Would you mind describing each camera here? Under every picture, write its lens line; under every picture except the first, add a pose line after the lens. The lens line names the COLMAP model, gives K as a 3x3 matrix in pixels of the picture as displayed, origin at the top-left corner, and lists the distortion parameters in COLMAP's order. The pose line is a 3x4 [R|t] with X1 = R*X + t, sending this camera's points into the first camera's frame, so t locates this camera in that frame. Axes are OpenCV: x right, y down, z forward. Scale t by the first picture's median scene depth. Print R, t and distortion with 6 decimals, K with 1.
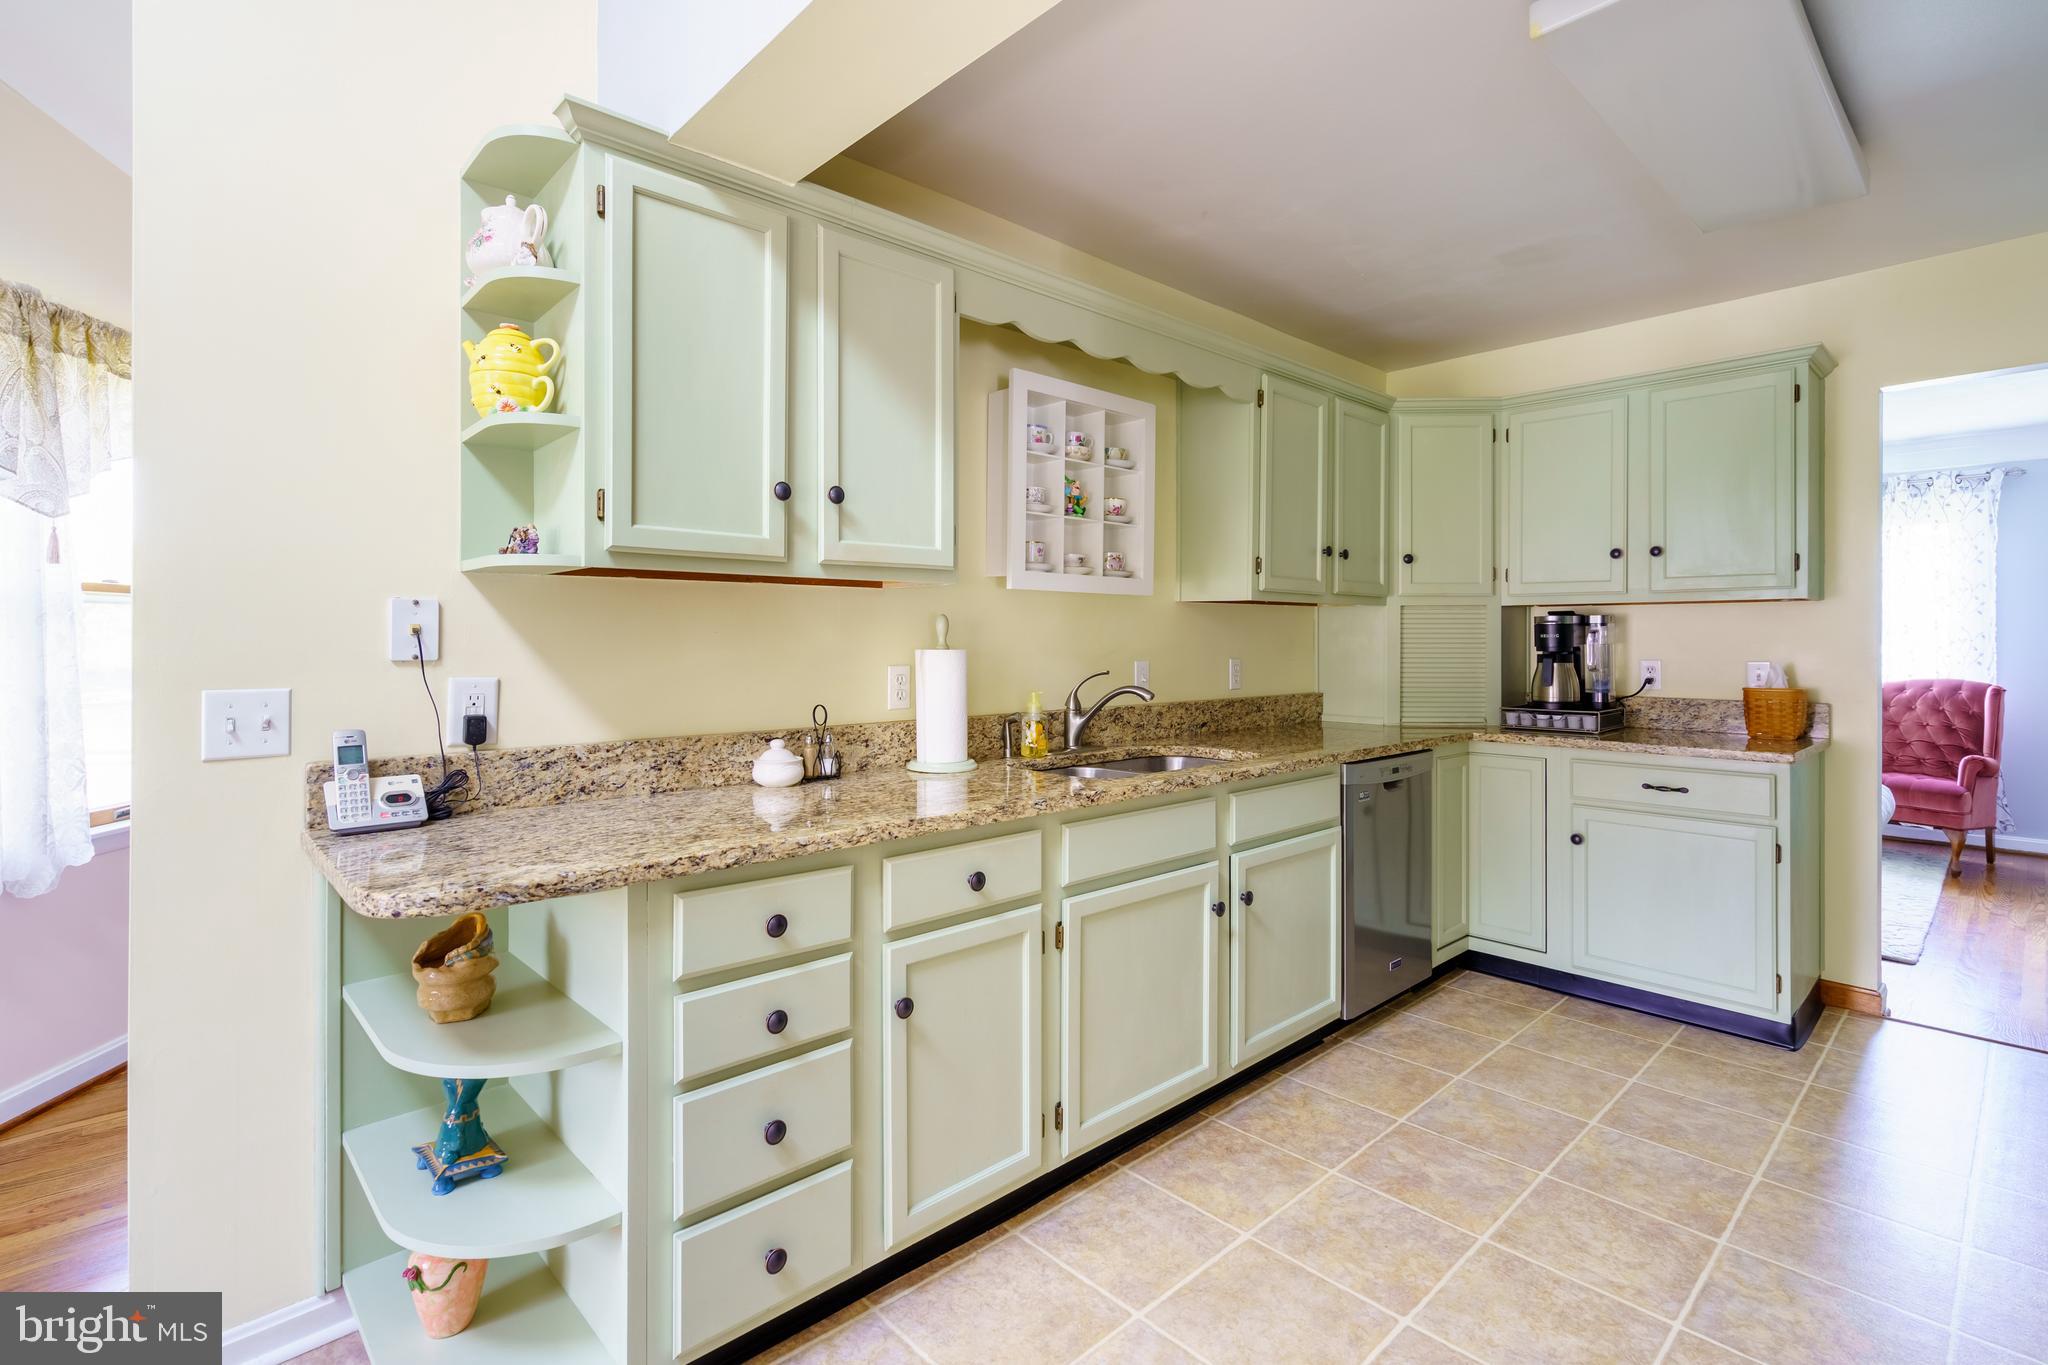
lens RADIAL K [[947.4, 0, 996.5], [0, 947.4, 641.5], [0, 0, 1]] dist [-0.001008, 0.001086]
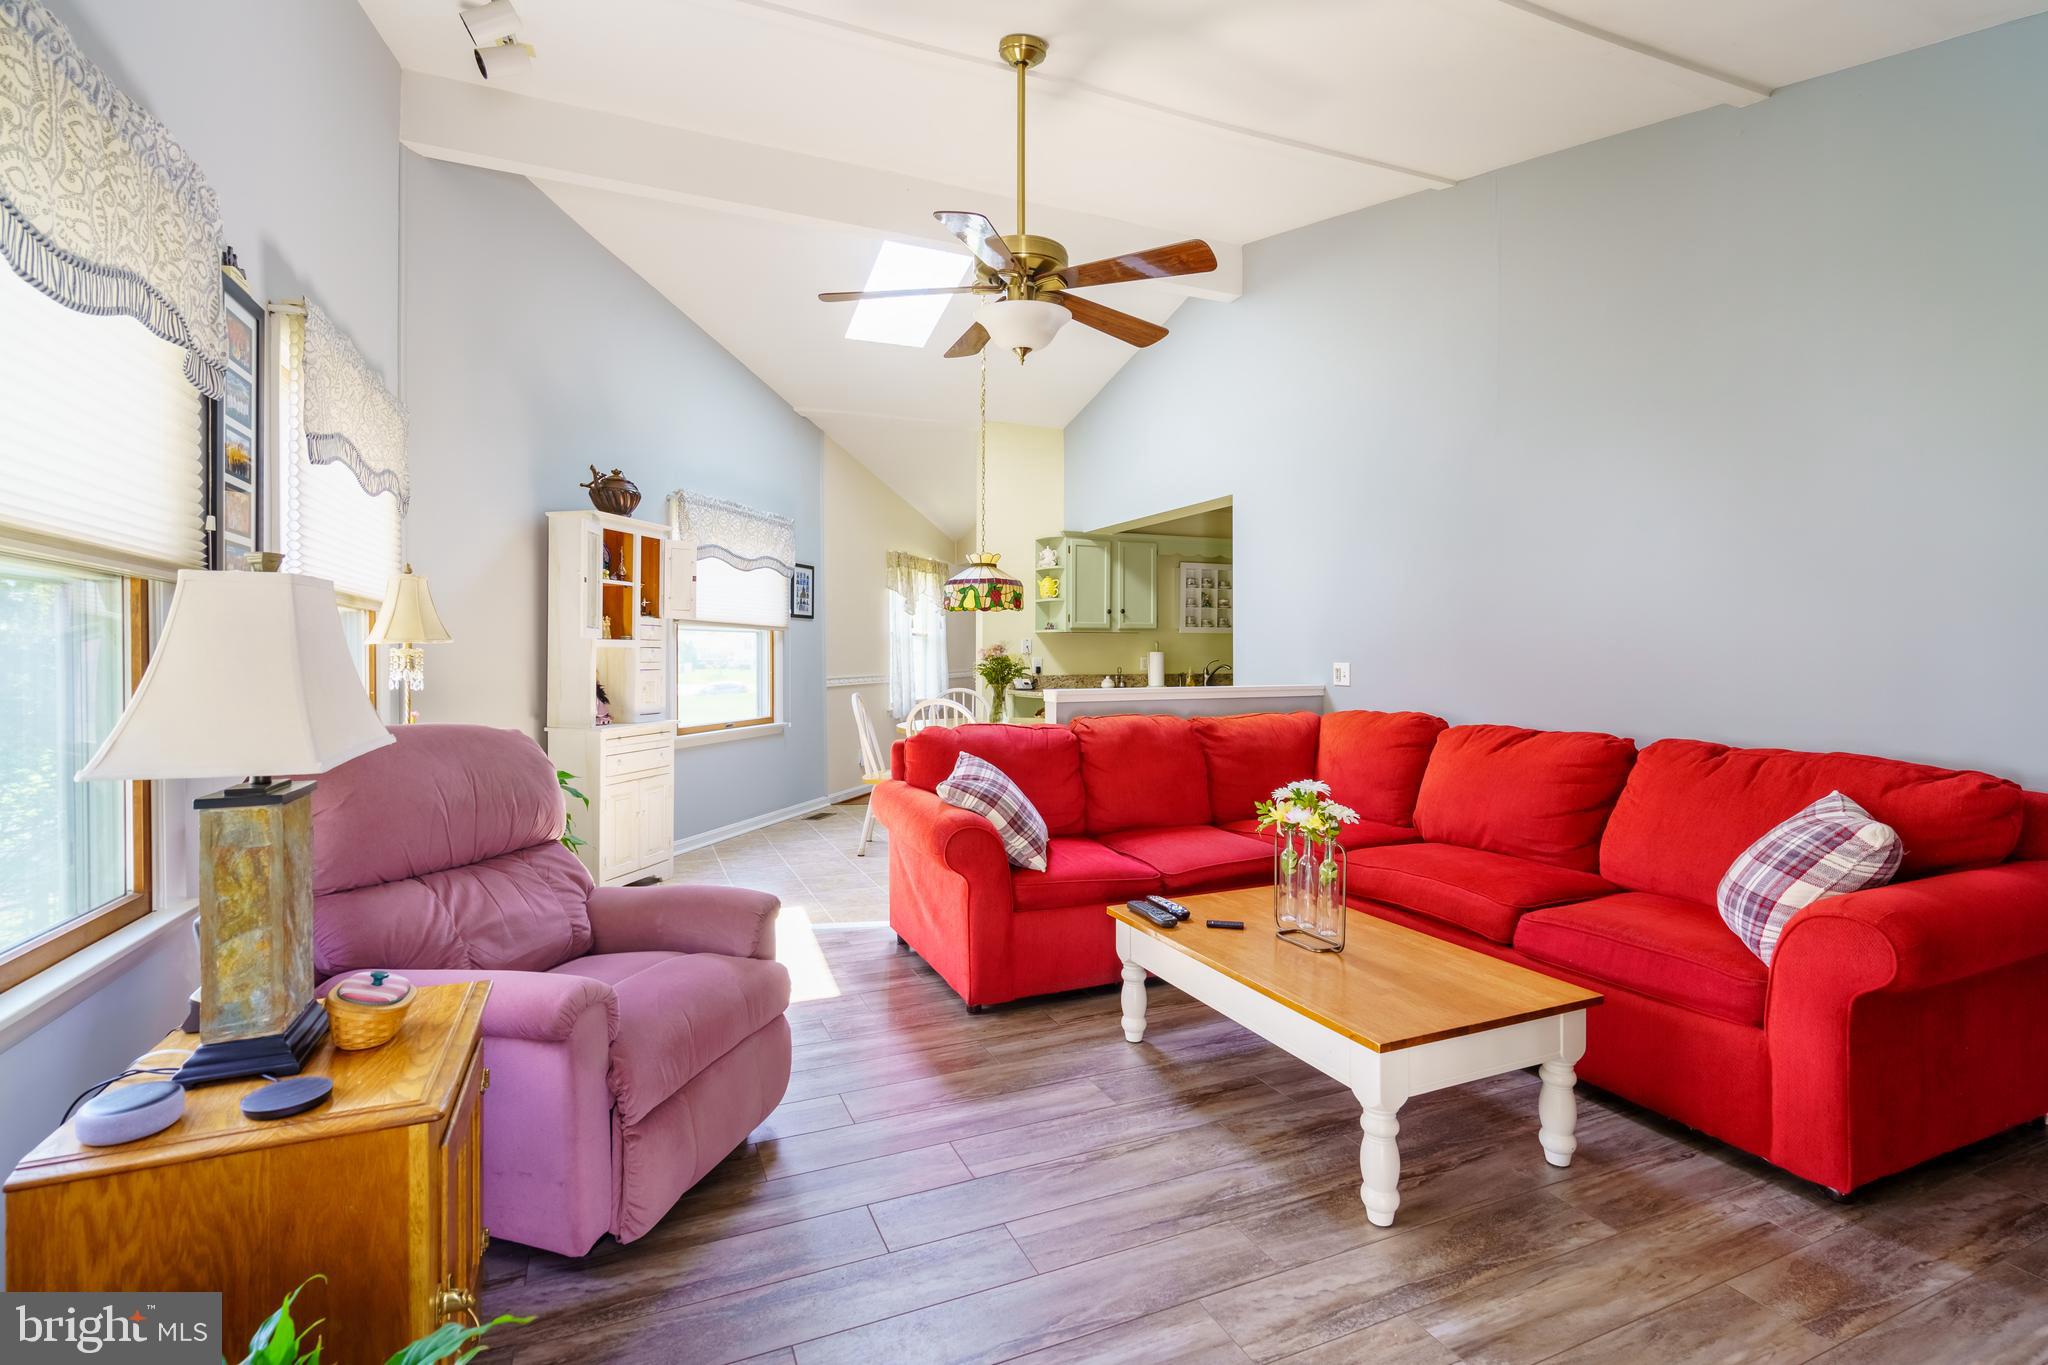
lens RADIAL K [[947.4, 0, 1014.7], [0, 947.4, 666.6], [0, 0, 1]] dist [-0.001008, 0.001086]
pose [[0.951703, -0.000958, -0.307020, 0.557732], [0.002599, 0.999984, 0.004938, 0.047890], [0.307011, -0.005497, 0.951690, -2.627710]]
